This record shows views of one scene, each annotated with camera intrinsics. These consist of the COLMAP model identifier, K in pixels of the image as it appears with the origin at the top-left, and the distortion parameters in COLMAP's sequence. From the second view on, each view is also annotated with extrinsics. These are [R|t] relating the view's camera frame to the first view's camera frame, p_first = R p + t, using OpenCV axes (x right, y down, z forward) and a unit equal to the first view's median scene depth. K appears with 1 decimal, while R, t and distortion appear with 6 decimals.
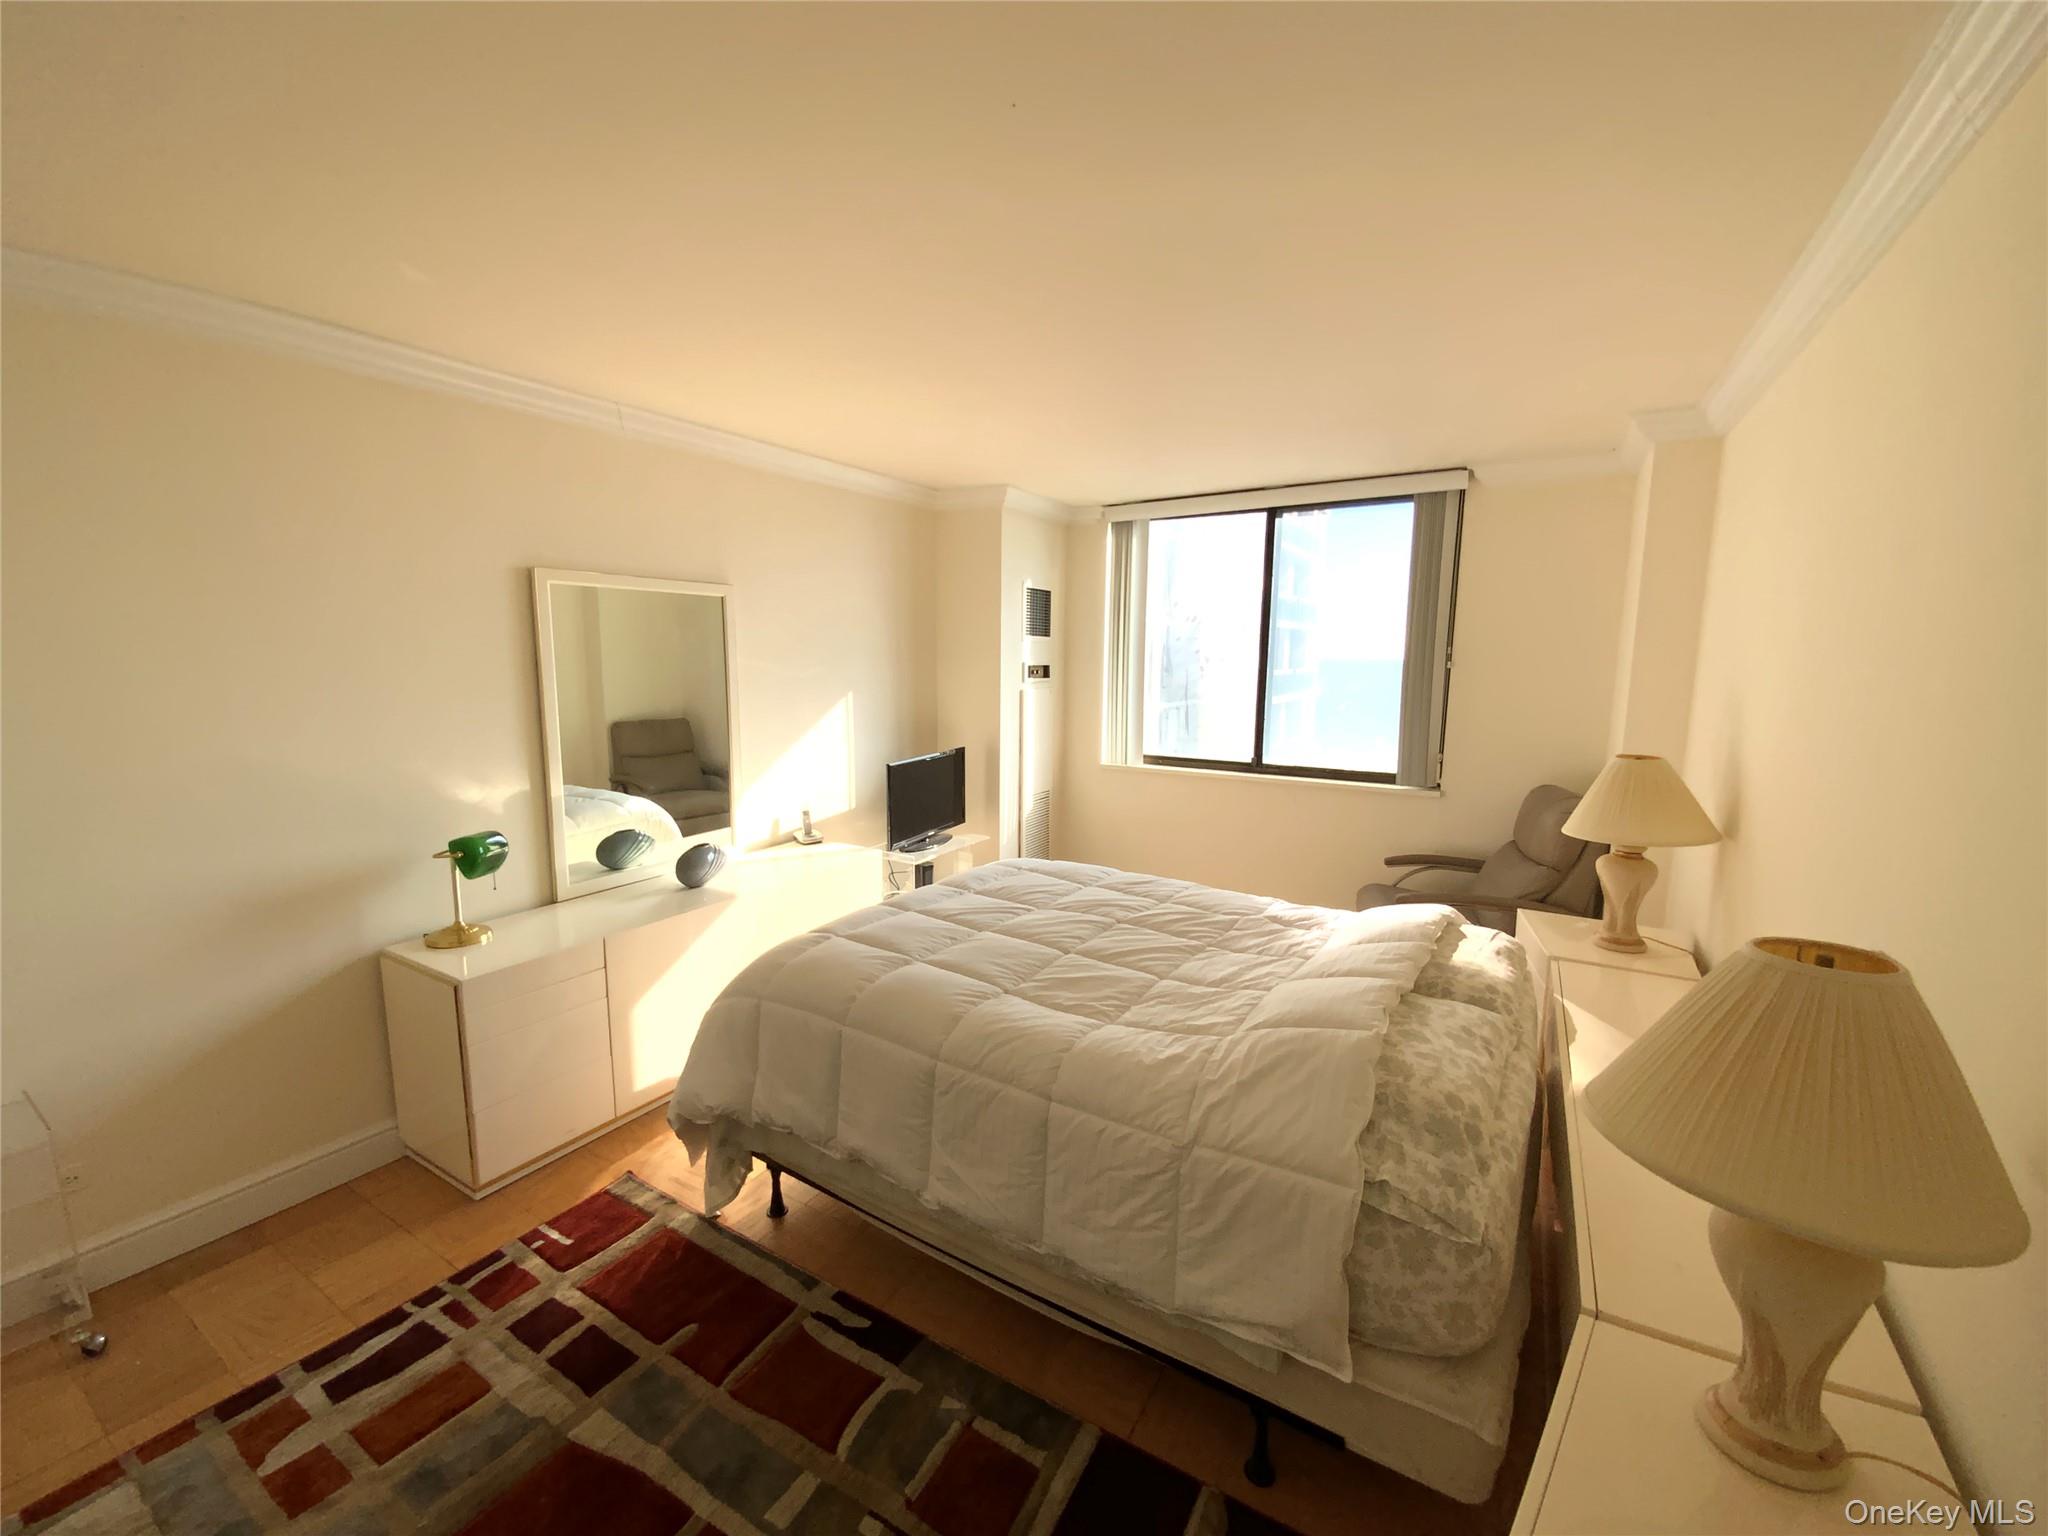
lens RADIAL K [[823.7, 0, 1024.0], [0, 823.7, 768.0], [0, 0, 1]] dist [0.018259, -0.016196]
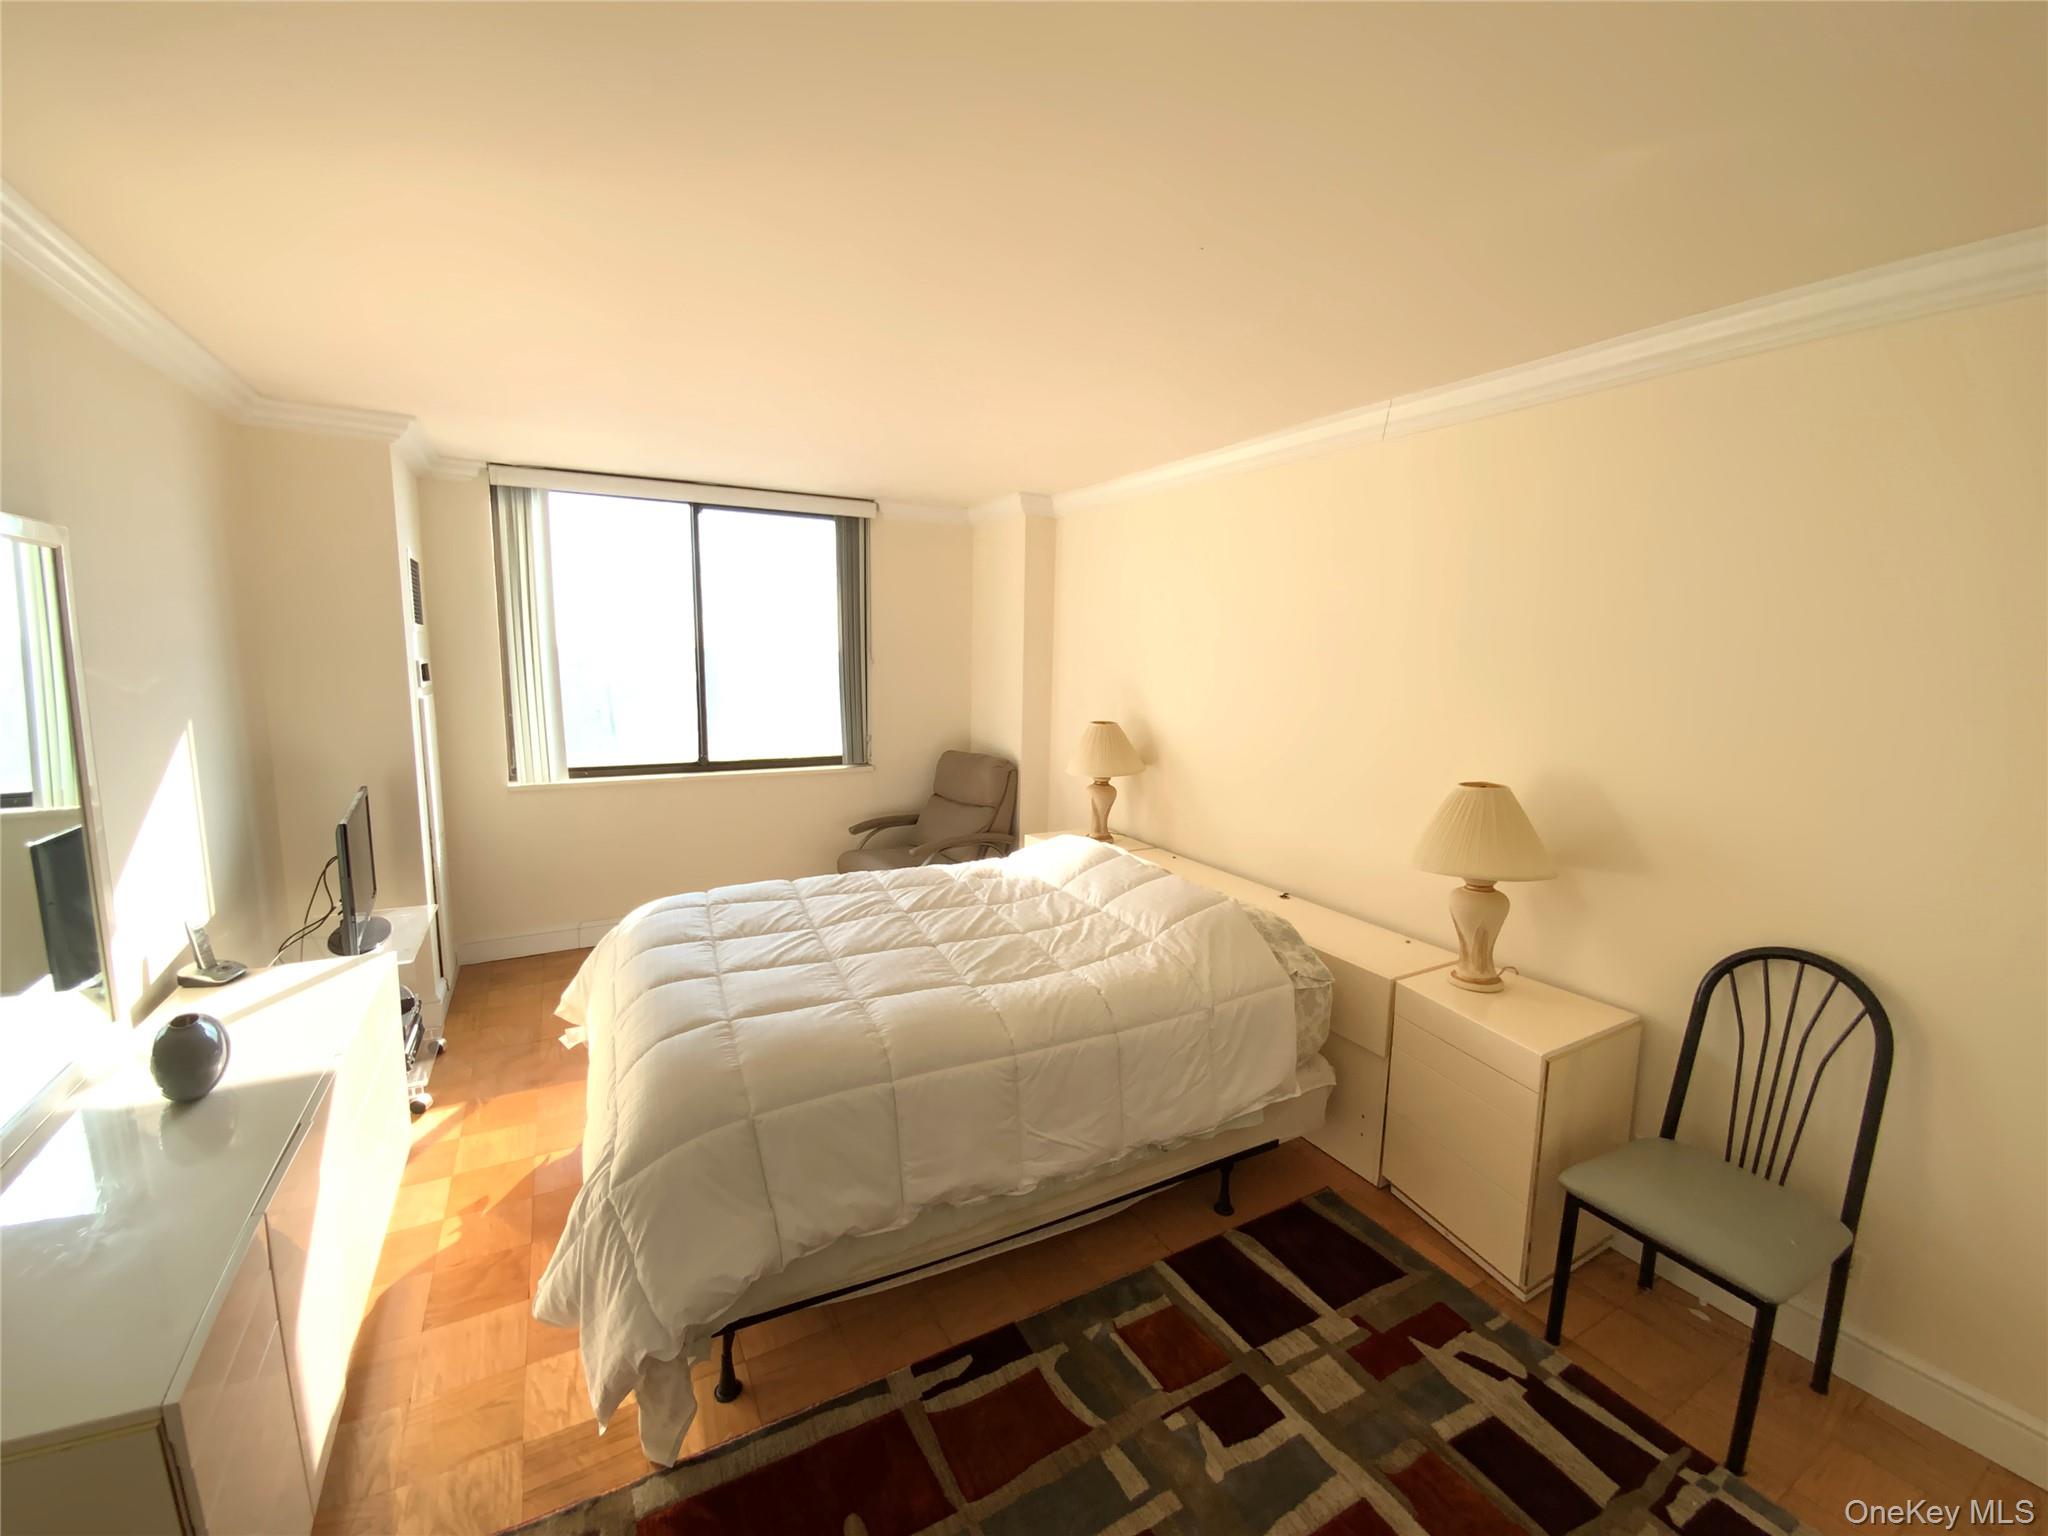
lens RADIAL K [[826.4, 0, 1024.0], [0, 826.4, 768.0], [0, 0, 1]] dist [0.048702, -0.036790]
pose [[0.504624, -0.123095, 0.854519, -0.704003], [0.106883, 0.991076, 0.079649, -0.068886], [-0.856698, 0.051141, 0.513278, 0.309433]]
